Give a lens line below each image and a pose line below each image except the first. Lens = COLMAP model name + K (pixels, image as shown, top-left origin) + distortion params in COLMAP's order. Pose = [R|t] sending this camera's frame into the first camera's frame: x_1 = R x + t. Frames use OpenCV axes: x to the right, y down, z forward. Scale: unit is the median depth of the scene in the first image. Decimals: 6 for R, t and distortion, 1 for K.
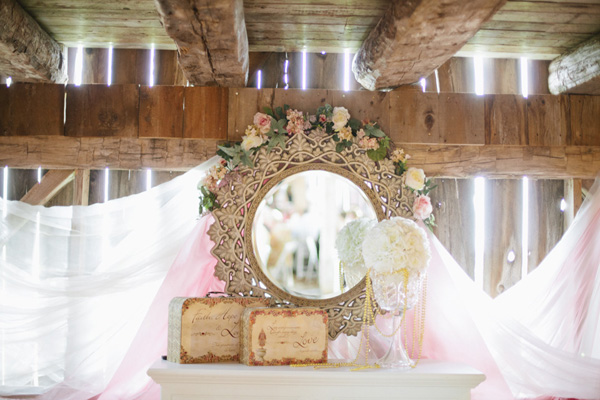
lens RADIAL K [[843.6, 0, 300.0], [0, 843.6, 200.0], [0, 0, 1]] dist [-0.165758, -0.011458]
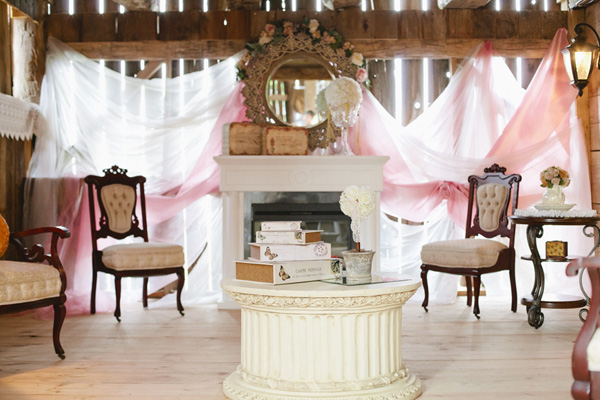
lens RADIAL K [[843.6, 0, 300.0], [0, 843.6, 200.0], [0, 0, 1]] dist [-0.165758, -0.011458]
pose [[0.999460, -0.023941, -0.022516, 0.049525], [0.025553, 0.996912, 0.074255, 0.136750], [0.020669, -0.074790, 0.996985, -0.787592]]
